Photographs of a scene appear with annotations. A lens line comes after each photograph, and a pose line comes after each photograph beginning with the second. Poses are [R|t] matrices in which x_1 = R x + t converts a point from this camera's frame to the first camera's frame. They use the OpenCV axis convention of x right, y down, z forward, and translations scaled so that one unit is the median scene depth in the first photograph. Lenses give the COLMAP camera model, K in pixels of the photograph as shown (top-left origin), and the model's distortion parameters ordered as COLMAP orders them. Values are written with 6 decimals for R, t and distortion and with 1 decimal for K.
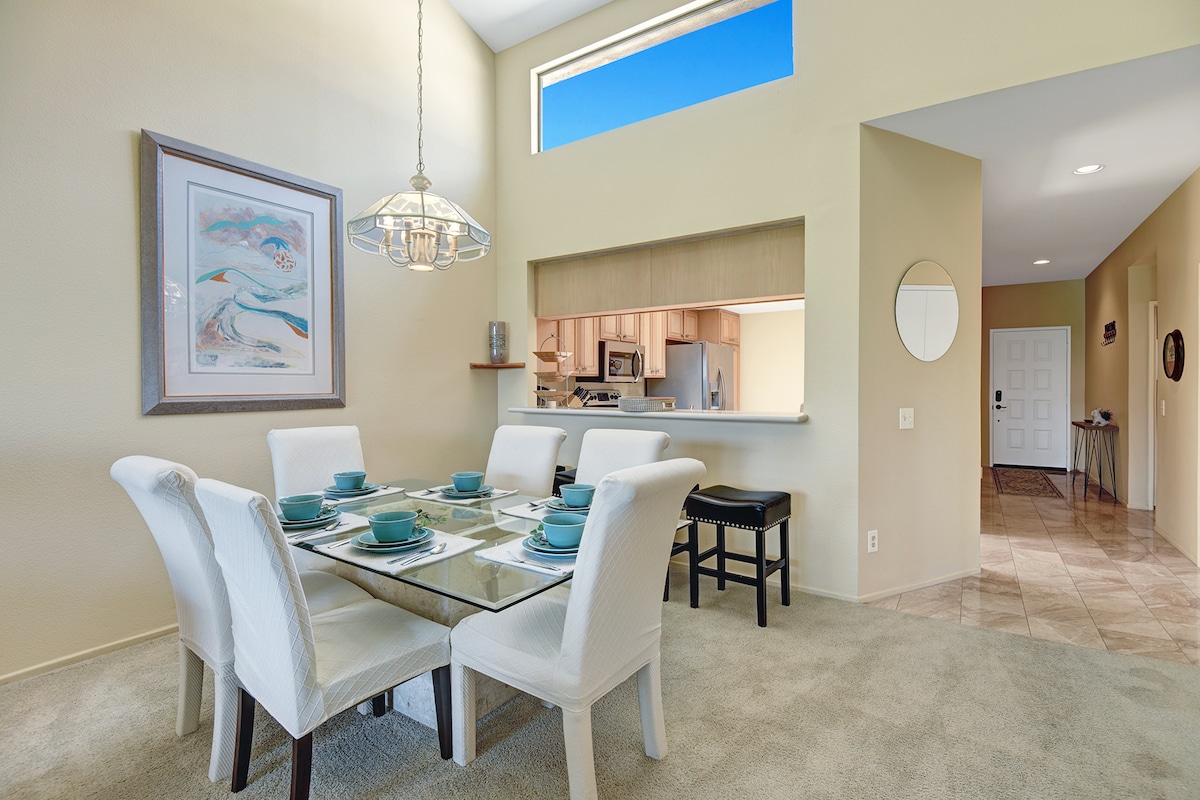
lens RADIAL K [[563.4, 0, 600.0], [0, 563.4, 400.0], [0, 0, 1]] dist [-0.024240, -0.000319]
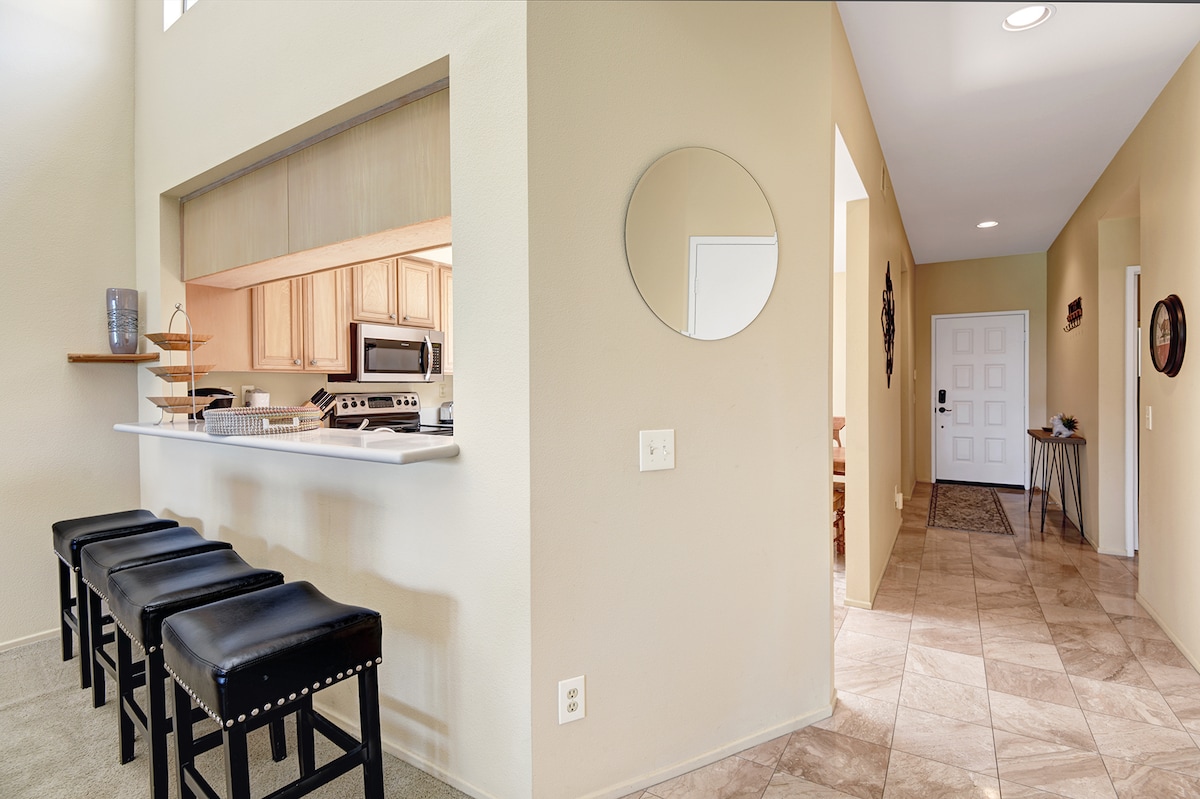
lens RADIAL K [[552.9, 0, 600.0], [0, 552.9, 399.5], [0, 0, 1]] dist [-0.018751, 0.000078]
pose [[0.999789, -0.004678, 0.020010, 0.291295], [0.004664, 0.999989, 0.000747, -0.008326], [-0.020013, -0.000653, 0.999800, 0.299284]]
